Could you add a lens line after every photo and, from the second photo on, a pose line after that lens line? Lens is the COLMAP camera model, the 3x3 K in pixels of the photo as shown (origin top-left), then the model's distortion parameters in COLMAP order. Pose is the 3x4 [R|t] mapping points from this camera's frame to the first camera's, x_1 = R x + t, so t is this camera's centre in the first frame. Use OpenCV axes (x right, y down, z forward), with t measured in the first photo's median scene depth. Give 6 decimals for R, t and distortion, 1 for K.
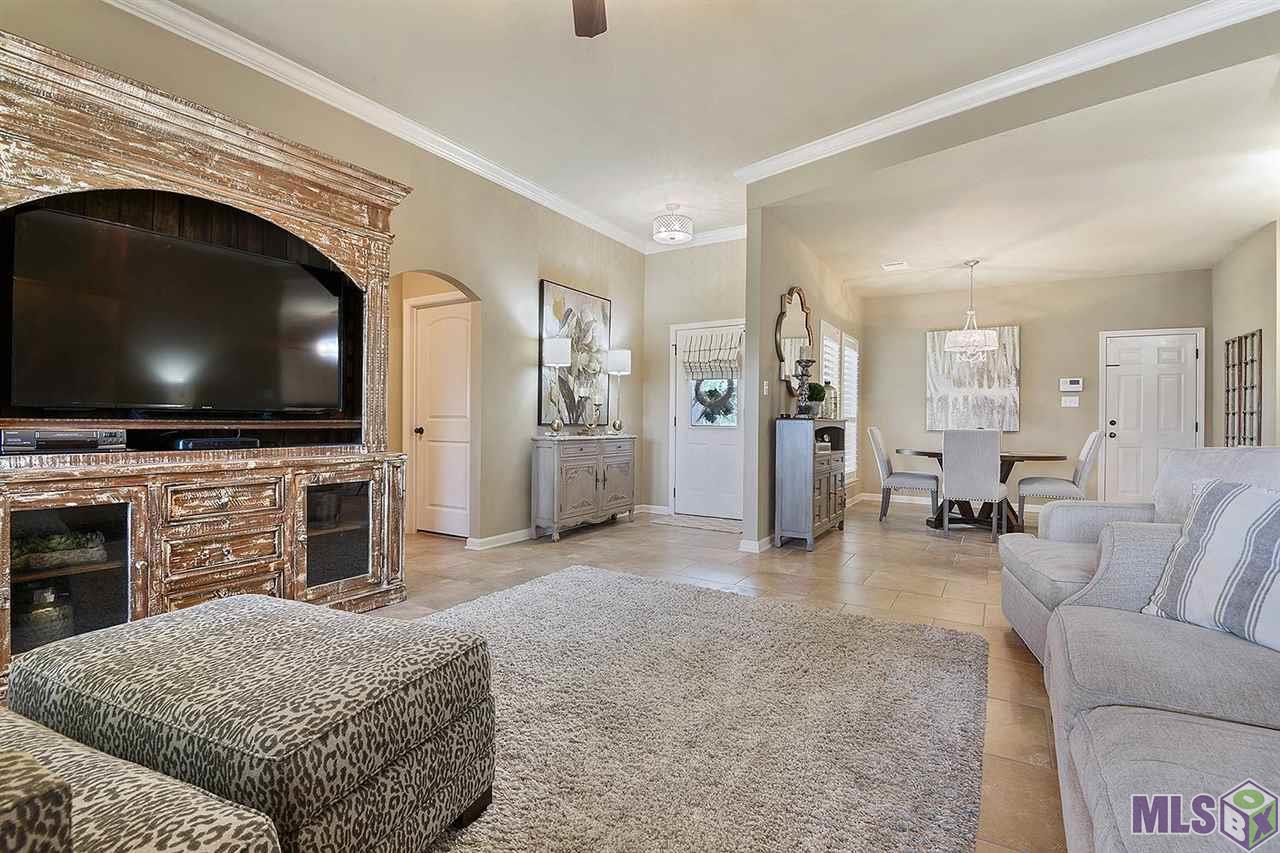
lens RADIAL K [[591.5, 0, 643.3], [0, 591.5, 423.6], [0, 0, 1]] dist [-0.001775, -0.000492]
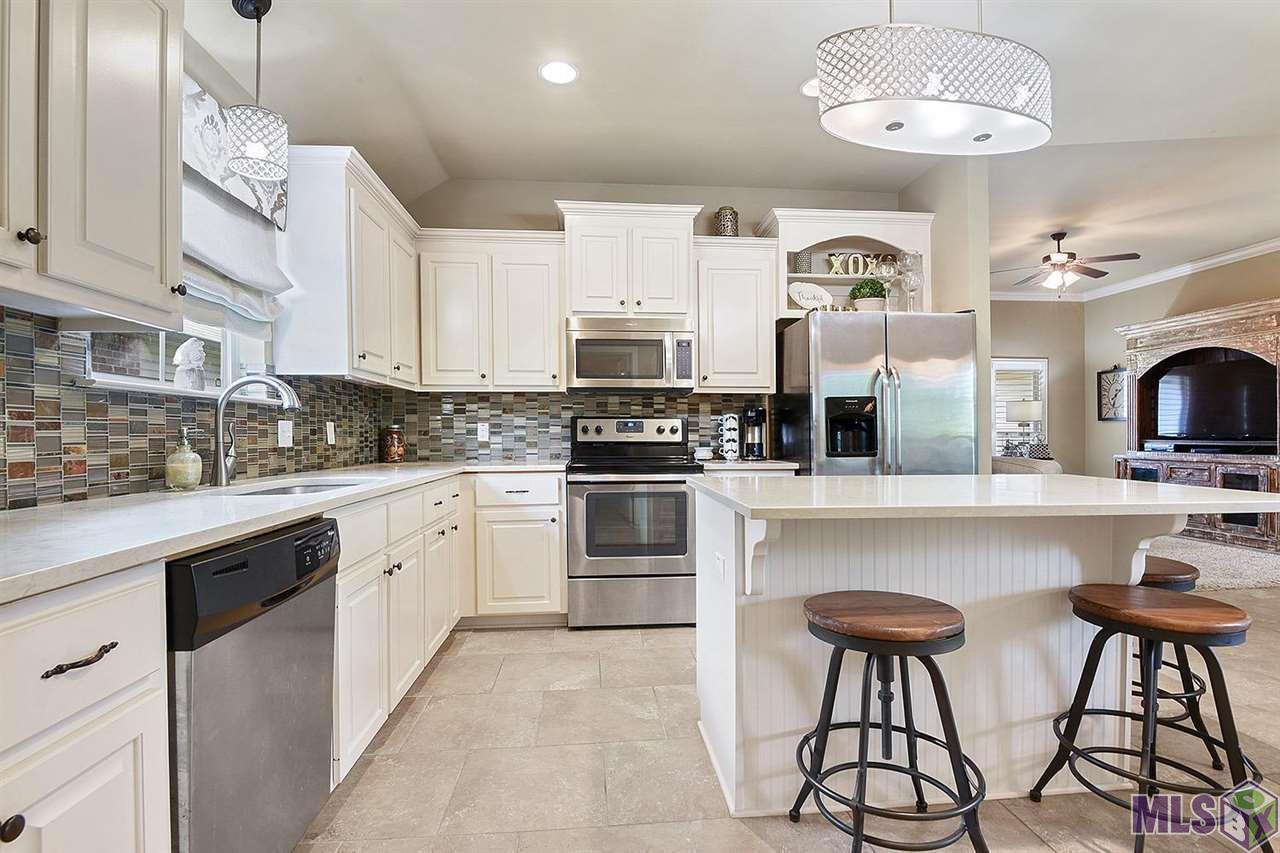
lens RADIAL K [[591.5, 0, 645.1], [0, 591.5, 432.4], [0, 0, 1]] dist [-0.001775, -0.000492]
pose [[-0.803142, -0.004789, -0.595769, 2.252654], [-0.001369, 0.999980, -0.006192, -0.020035], [0.595787, -0.004158, -0.803132, 1.445135]]
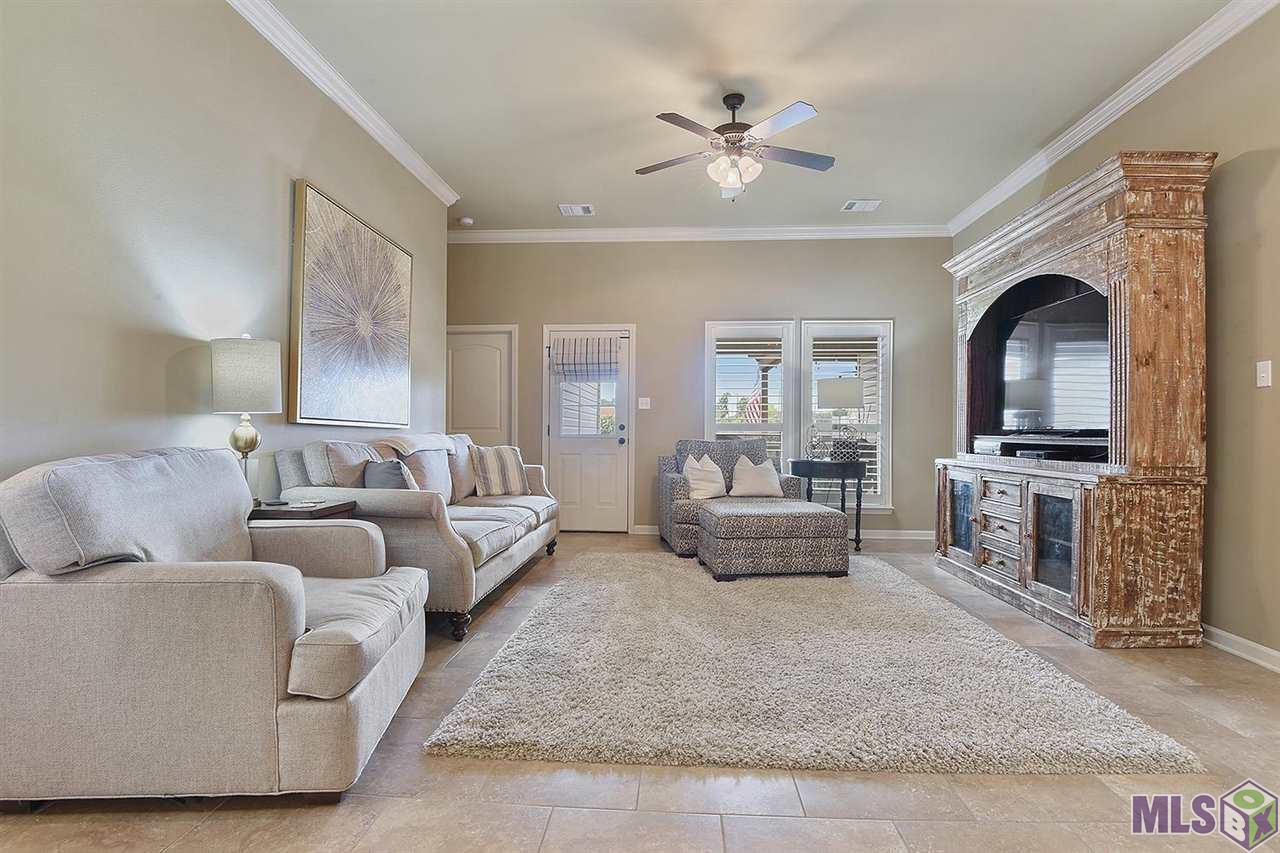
lens RADIAL K [[591.5, 0, 637.5], [0, 591.5, 426.0], [0, 0, 1]] dist [-0.001775, -0.000492]
pose [[-0.890943, -0.011057, -0.453981, 0.661491], [-0.007581, 0.999926, -0.009475, -0.010929], [0.454052, -0.005000, -0.890961, 1.675593]]
